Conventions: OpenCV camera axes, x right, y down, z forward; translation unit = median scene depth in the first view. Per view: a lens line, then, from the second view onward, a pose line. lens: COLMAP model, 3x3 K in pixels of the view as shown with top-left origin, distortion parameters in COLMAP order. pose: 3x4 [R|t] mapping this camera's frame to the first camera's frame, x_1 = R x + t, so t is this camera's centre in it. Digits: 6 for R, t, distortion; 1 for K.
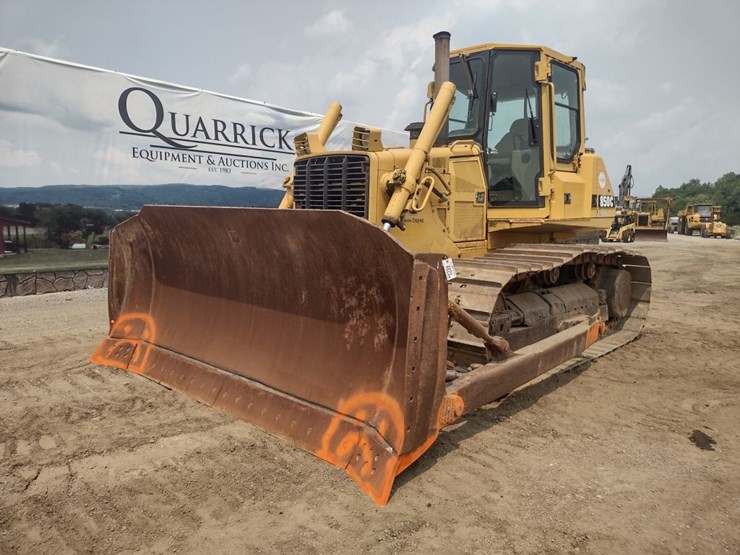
lens RADIAL K [[549.0, 0, 370.0], [0, 549.0, 277.5], [0, 0, 1]] dist [0.087728, -0.135981]
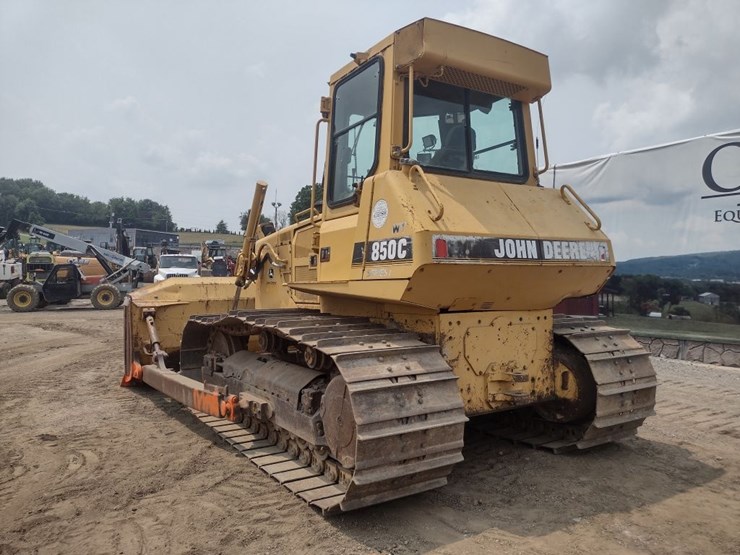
lens RADIAL K [[543.9, 0, 367.6], [0, 543.9, 277.8], [0, 0, 1]] dist [0.088642, -0.124097]
pose [[-0.244292, -0.017669, -0.969541, 1.355351], [-0.115799, 0.993211, 0.011077, -0.163137], [0.962763, 0.114978, -0.244679, 1.600800]]
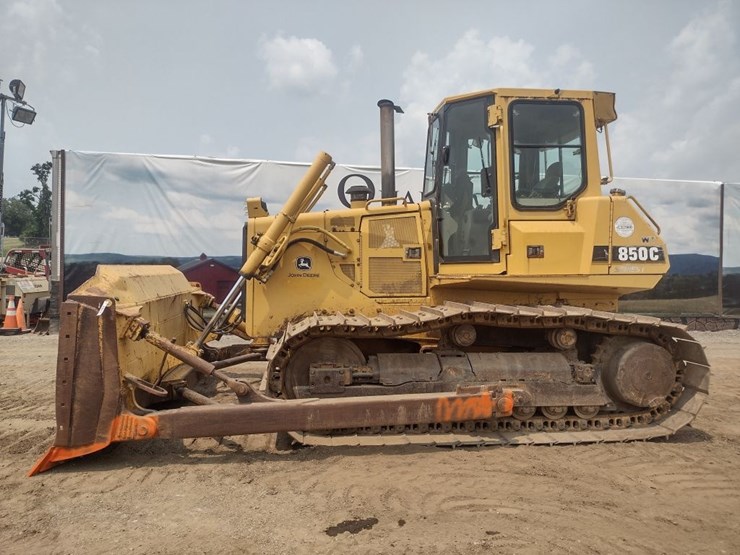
lens RADIAL K [[543.9, 0, 367.6], [0, 543.9, 277.8], [0, 0, 1]] dist [0.088642, -0.124097]
pose [[0.770645, -0.000521, -0.637265, 0.899331], [-0.072507, 0.993434, -0.088496, -0.011222], [0.633126, 0.114405, 0.765547, 0.251088]]
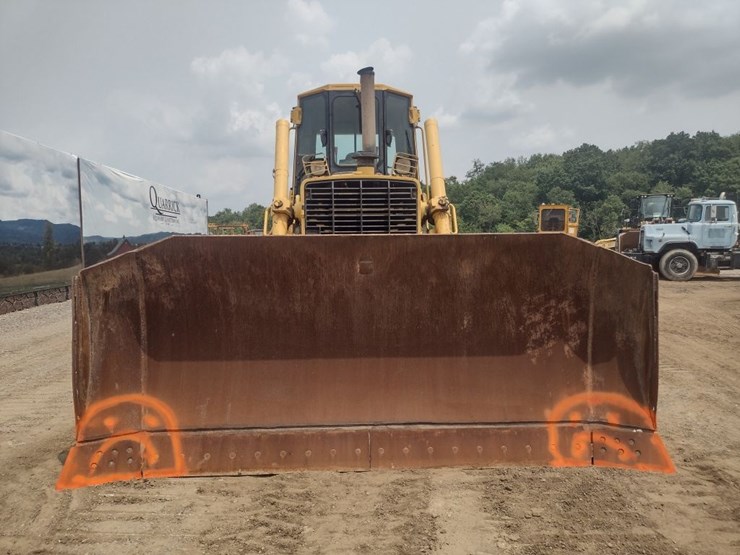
lens RADIAL K [[549.0, 0, 370.0], [0, 549.0, 277.5], [0, 0, 1]] dist [0.087728, -0.135981]
pose [[0.708993, -0.075654, 0.701145, -0.715895], [0.109176, 0.994018, -0.003142, -0.046495], [-0.696713, 0.078776, 0.713011, 0.315653]]
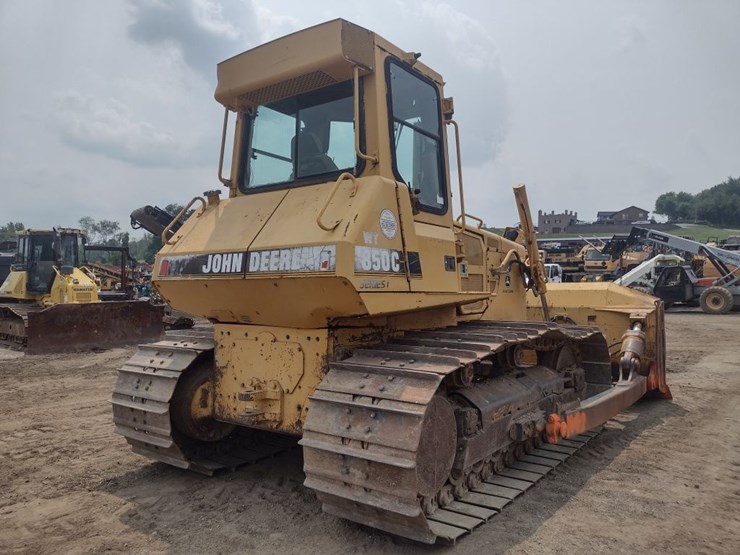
lens RADIAL K [[543.9, 0, 367.6], [0, 543.9, 277.8], [0, 0, 1]] dist [0.088642, -0.124097]
pose [[-0.992135, -0.008124, -0.124905, 0.466228], [-0.021202, 0.994379, 0.103735, -0.281284], [0.123360, 0.105568, -0.986731, 2.383965]]
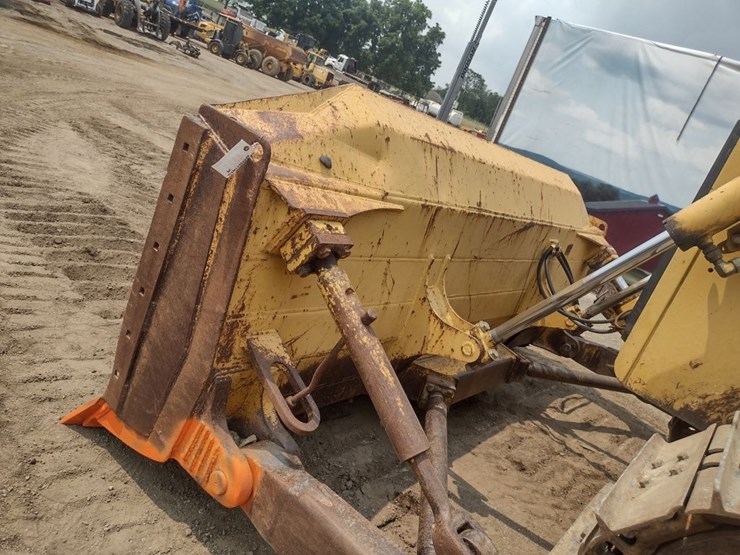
lens RADIAL K [[549.0, 0, 370.0], [0, 549.0, 277.5], [0, 0, 1]] dist [0.087728, -0.135981]
pose [[0.070751, 0.292966, -0.953502, 0.400420], [-0.455028, 0.860124, 0.230512, -0.058176], [0.887662, 0.417561, 0.194162, 0.661866]]
